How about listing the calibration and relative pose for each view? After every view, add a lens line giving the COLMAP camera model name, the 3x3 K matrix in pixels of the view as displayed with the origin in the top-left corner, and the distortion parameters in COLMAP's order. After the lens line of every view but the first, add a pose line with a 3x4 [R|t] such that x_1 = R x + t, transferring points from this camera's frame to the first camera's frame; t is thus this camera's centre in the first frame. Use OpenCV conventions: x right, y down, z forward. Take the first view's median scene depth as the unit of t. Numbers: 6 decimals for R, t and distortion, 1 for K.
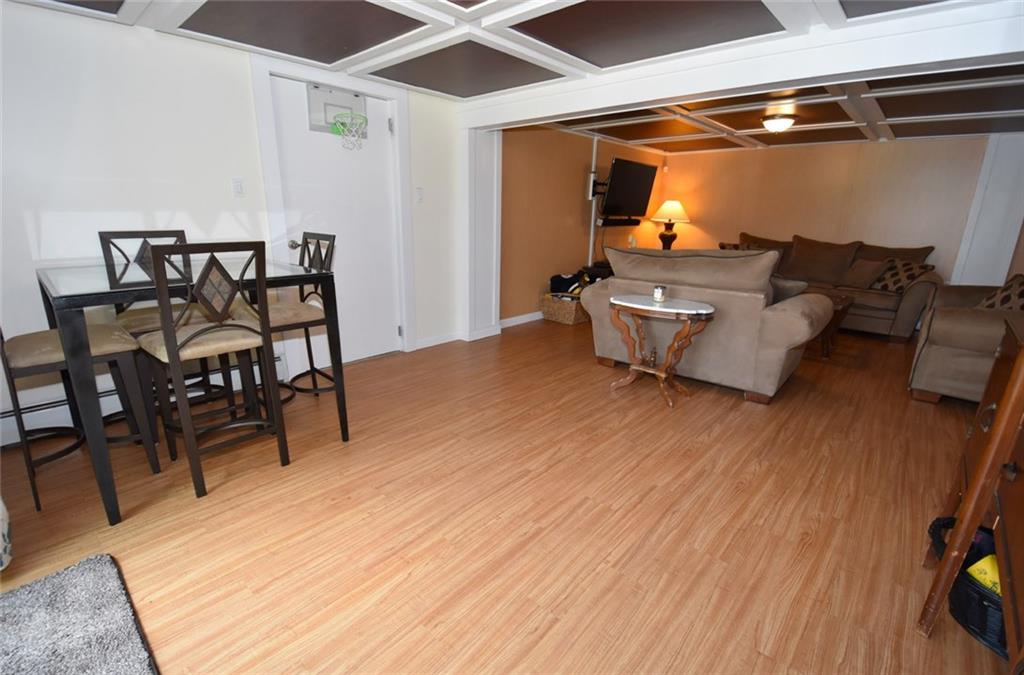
lens RADIAL K [[457.4, 0, 508.5], [0, 457.4, 345.5], [0, 0, 1]] dist [-0.009150, -0.000288]
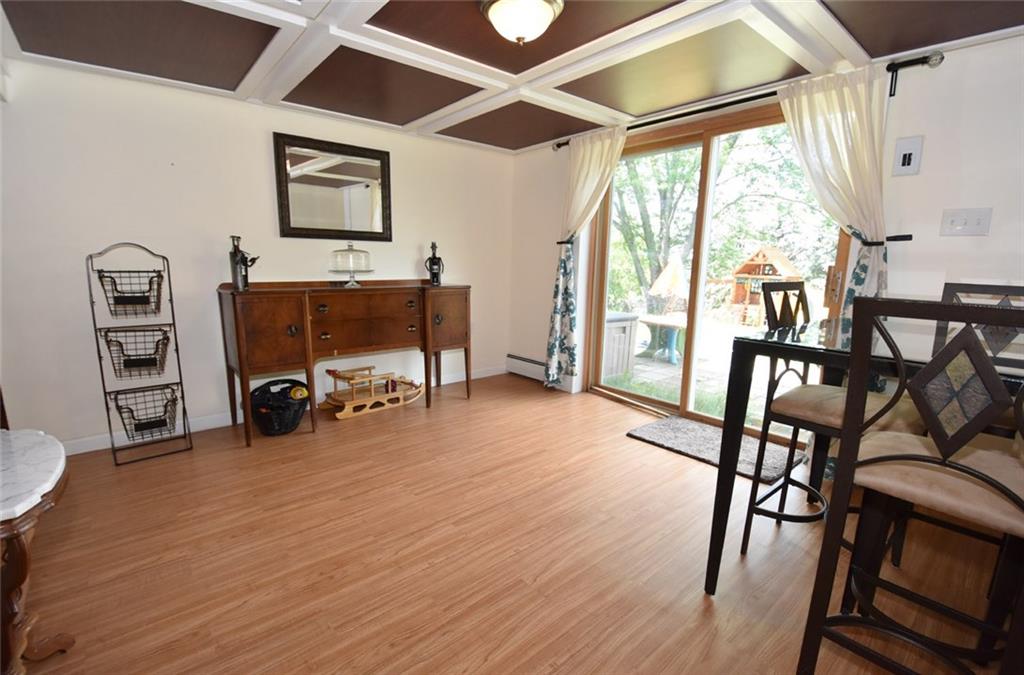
lens RADIAL K [[457.4, 0, 510.8], [0, 457.4, 343.2], [0, 0, 1]] dist [-0.009150, -0.000288]
pose [[-0.991098, -0.059989, 0.118852, -0.096197], [-0.000201, 0.893403, 0.449257, -0.287803], [-0.133133, 0.445234, -0.885462, 1.046070]]
